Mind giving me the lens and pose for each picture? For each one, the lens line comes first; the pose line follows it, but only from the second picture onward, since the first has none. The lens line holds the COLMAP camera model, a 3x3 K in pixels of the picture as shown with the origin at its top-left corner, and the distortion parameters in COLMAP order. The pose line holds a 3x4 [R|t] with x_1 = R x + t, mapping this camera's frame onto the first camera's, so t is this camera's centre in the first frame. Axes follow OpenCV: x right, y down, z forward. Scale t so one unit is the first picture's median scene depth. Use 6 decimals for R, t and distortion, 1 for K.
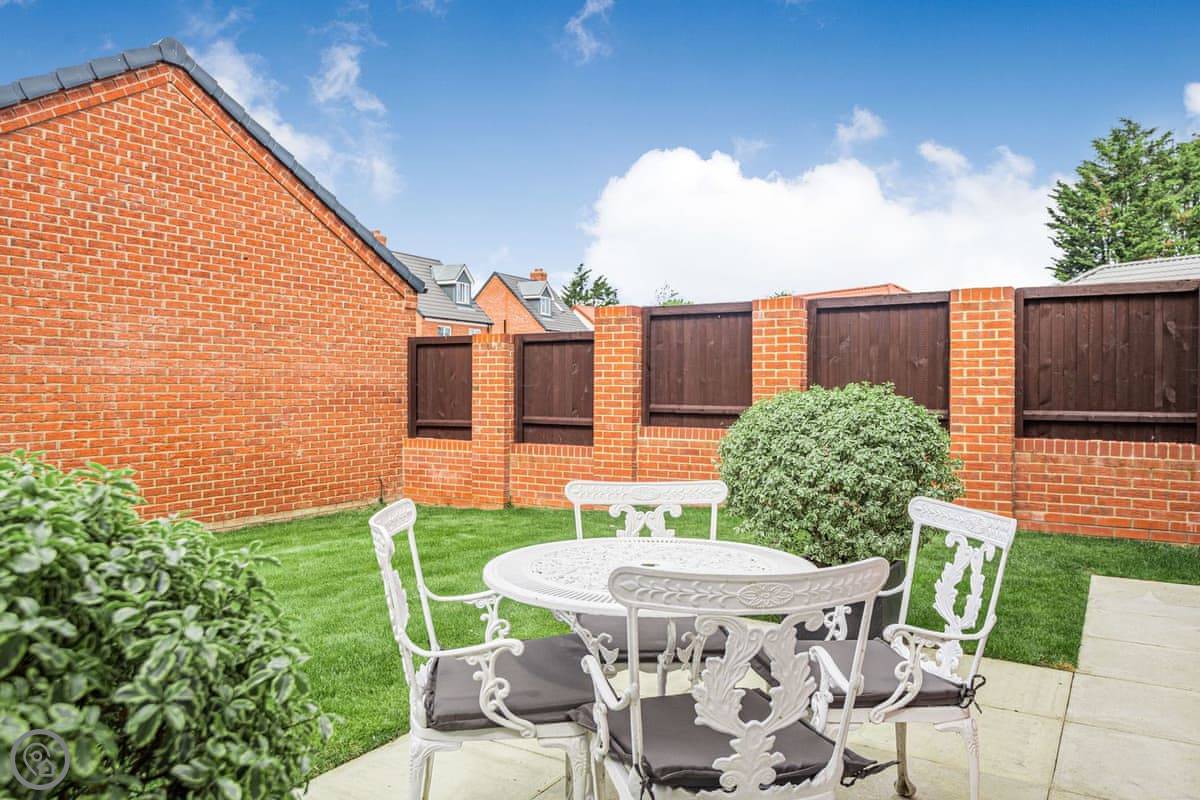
lens RADIAL K [[842.5, 0, 583.3], [0, 842.5, 393.4], [0, 0, 1]] dist [0.067434, -0.110119]
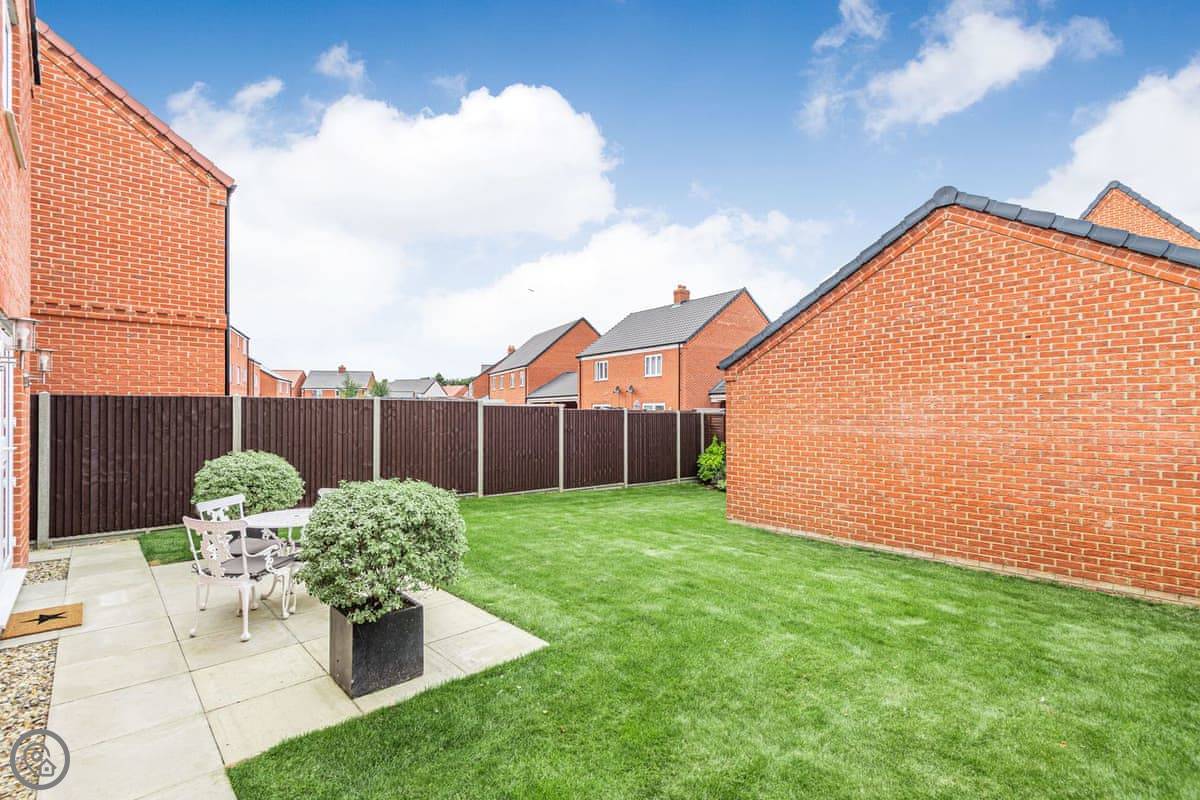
lens RADIAL K [[535.3, 0, 589.9], [0, 535.3, 403.5], [0, 0, 1]] dist [0.014754, -0.013056]
pose [[-0.273076, -0.013550, -0.961897, 0.504417], [-0.005218, 0.999907, -0.012604, -0.068183], [0.961978, 0.001577, -0.273122, 0.737647]]
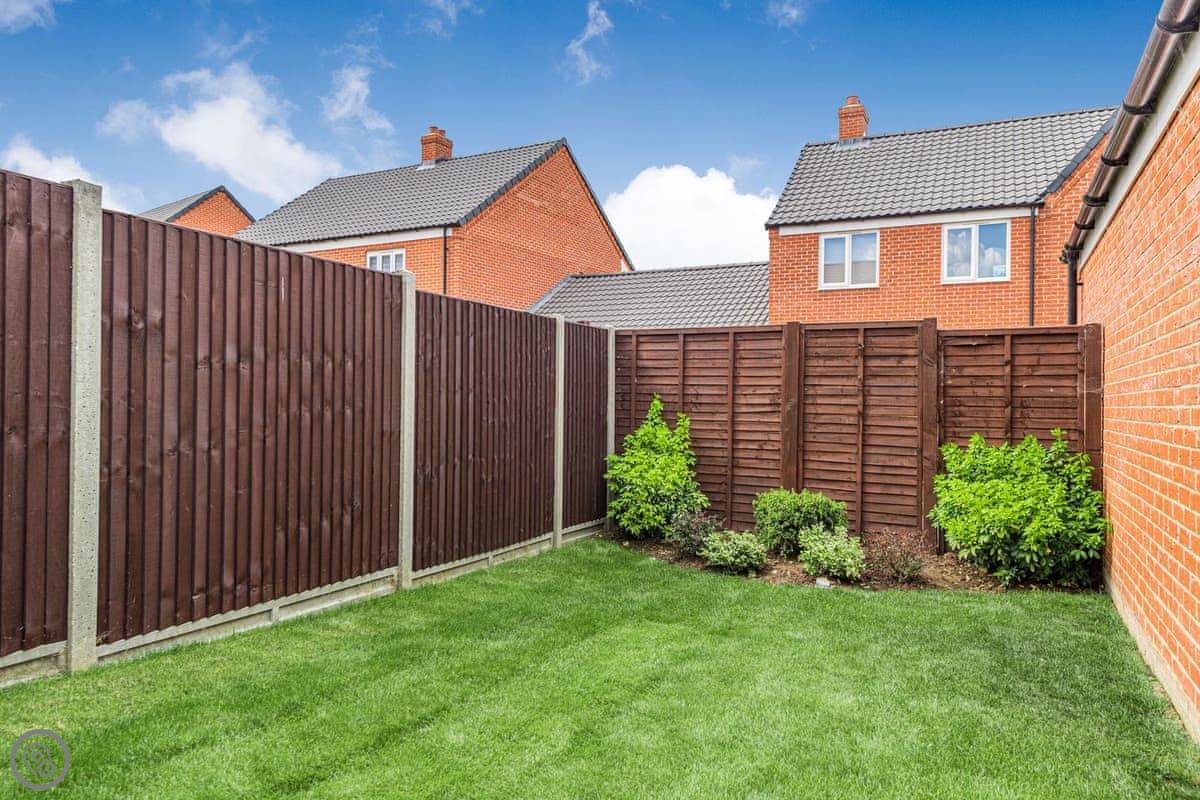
lens RADIAL K [[851.4, 0, 600.0], [0, 851.4, 400.0], [0, 0, 1]] dist [0.038257, -0.000133]
pose [[0.127117, 0.006439, -0.991867, -0.498782], [-0.018716, 0.999816, 0.004092, 0.025879], [0.991711, 0.018044, 0.127215, 0.439201]]
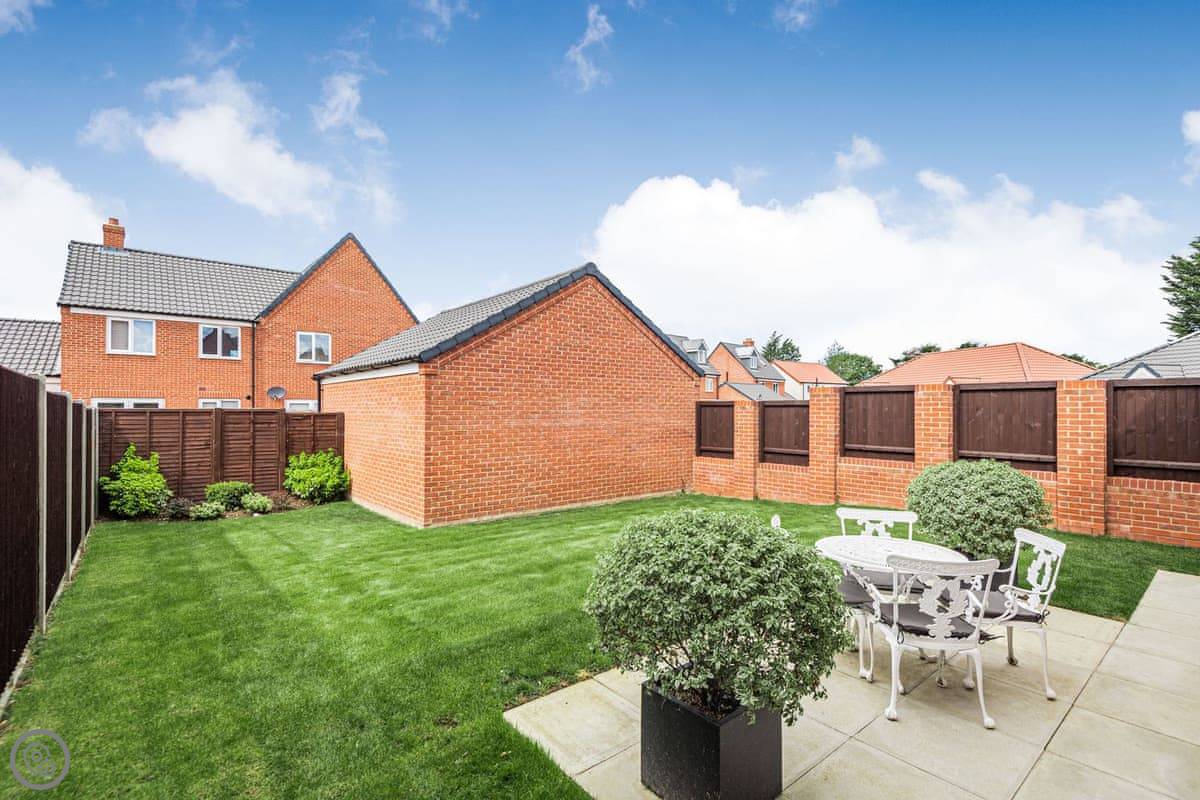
lens RADIAL K [[535.3, 0, 589.9], [0, 535.3, 403.5], [0, 0, 1]] dist [0.014754, -0.013056]
pose [[0.946734, 0.000351, -0.322016, -0.072881], [-0.005546, 0.999869, -0.015213, -0.060374], [0.321968, 0.016189, 0.946612, -0.235005]]
